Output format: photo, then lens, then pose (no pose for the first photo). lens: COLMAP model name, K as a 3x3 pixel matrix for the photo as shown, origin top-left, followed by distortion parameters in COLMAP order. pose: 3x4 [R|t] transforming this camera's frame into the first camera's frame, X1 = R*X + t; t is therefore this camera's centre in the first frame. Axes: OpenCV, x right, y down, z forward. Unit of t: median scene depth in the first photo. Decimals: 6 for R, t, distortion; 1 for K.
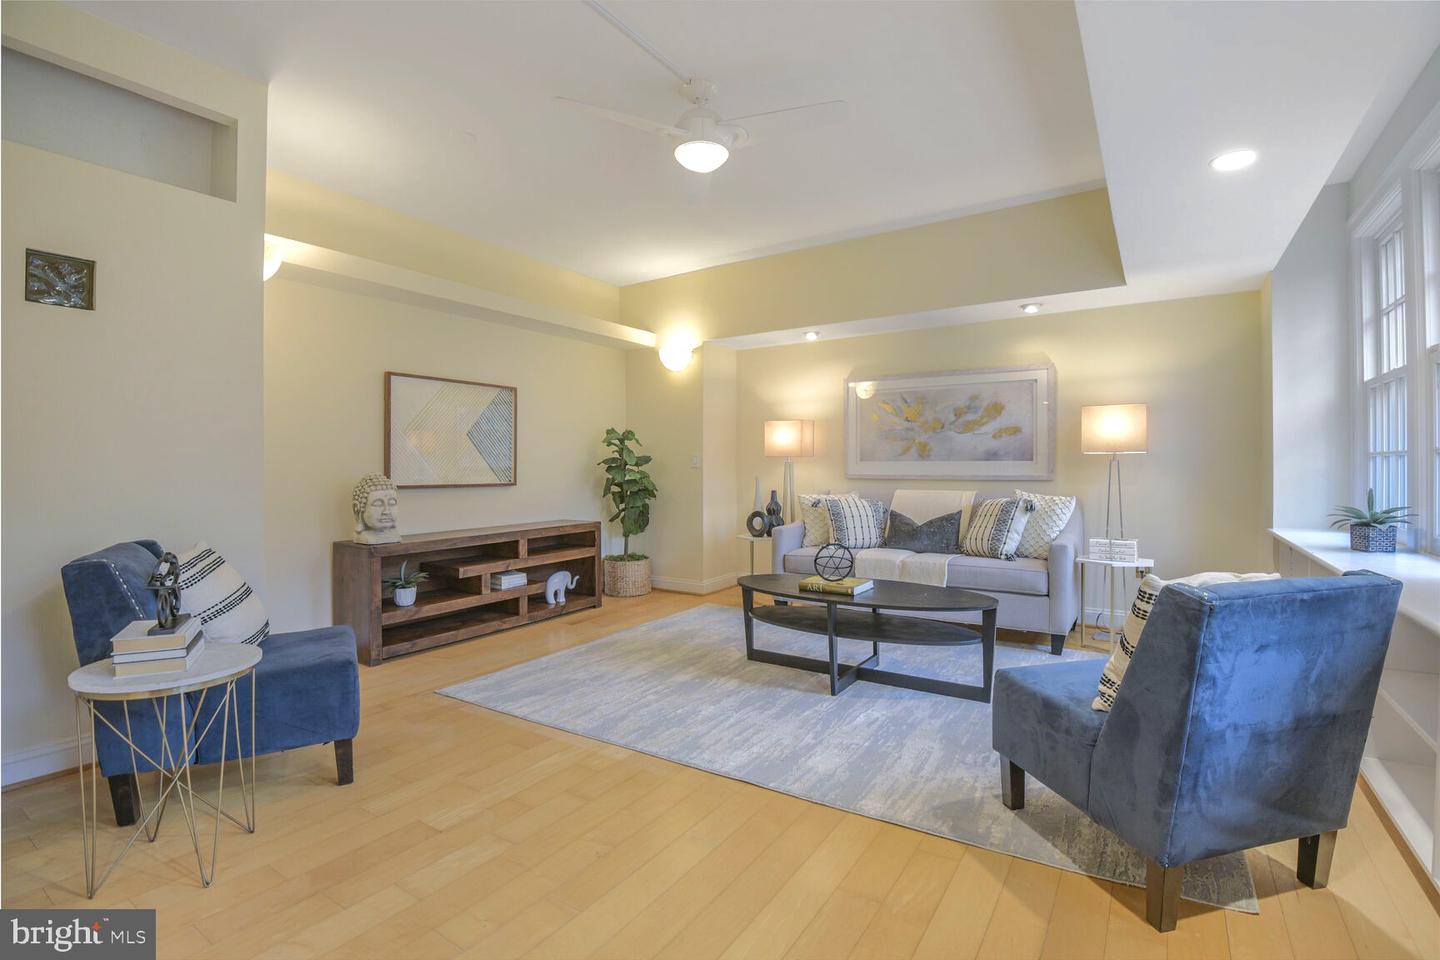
lens RADIAL K [[669.5, 0, 728.8], [0, 669.5, 472.3], [0, 0, 1]] dist [-0.037288, -0.007028]
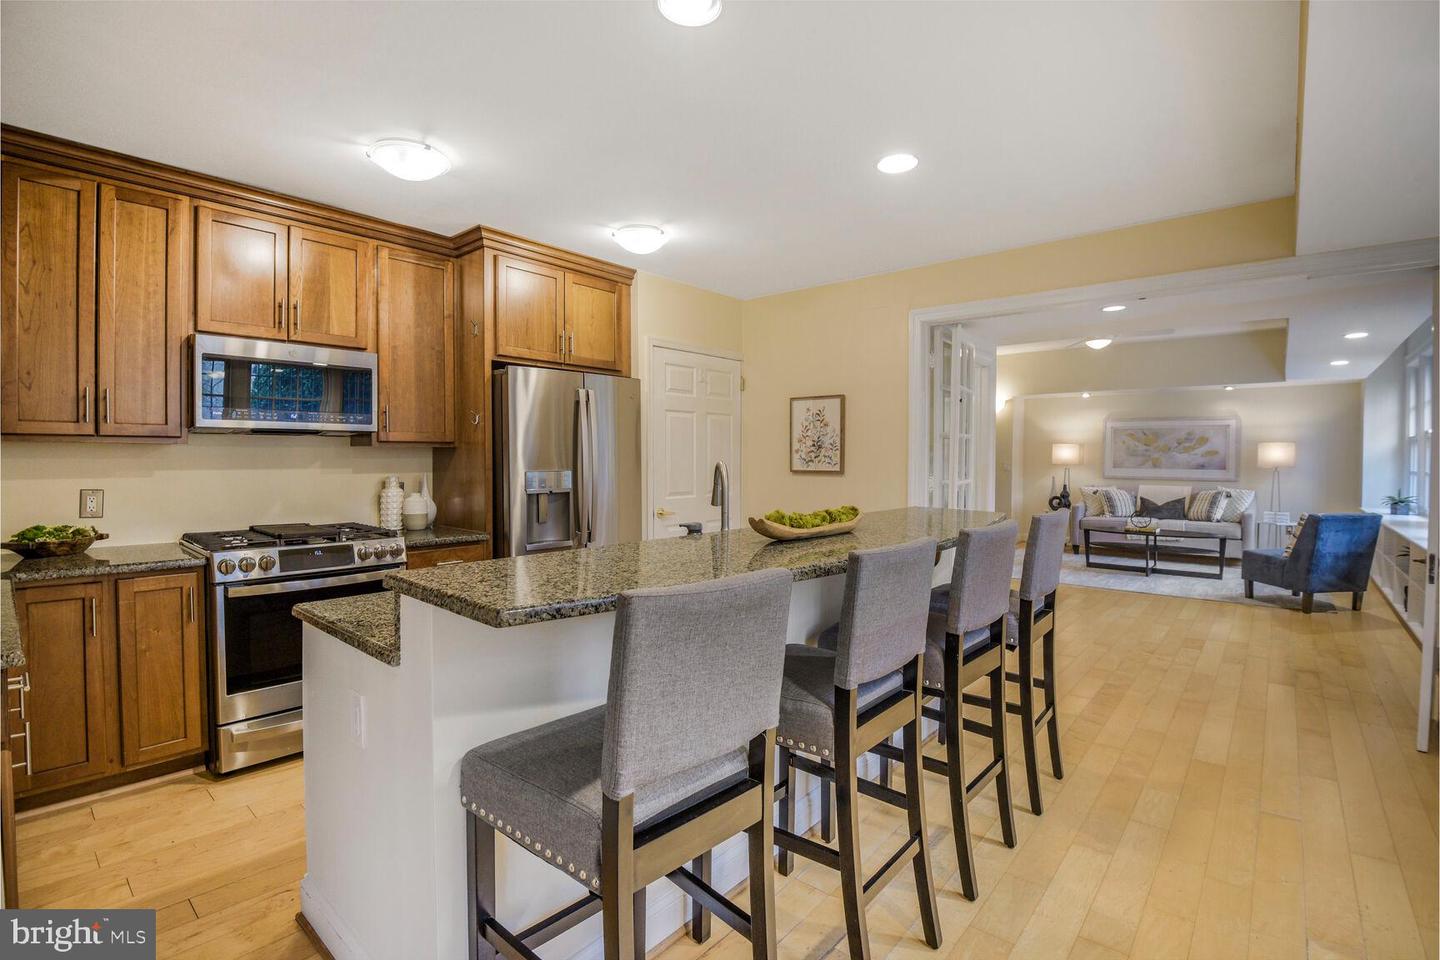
lens RADIAL K [[669.5, 0, 711.6], [0, 669.5, 477.8], [0, 0, 1]] dist [-0.037288, -0.007028]
pose [[0.989062, 0.011134, -0.147081, -0.730114], [-0.007498, 0.999653, 0.025256, -0.033418], [0.147311, -0.023877, 0.988802, -1.054175]]
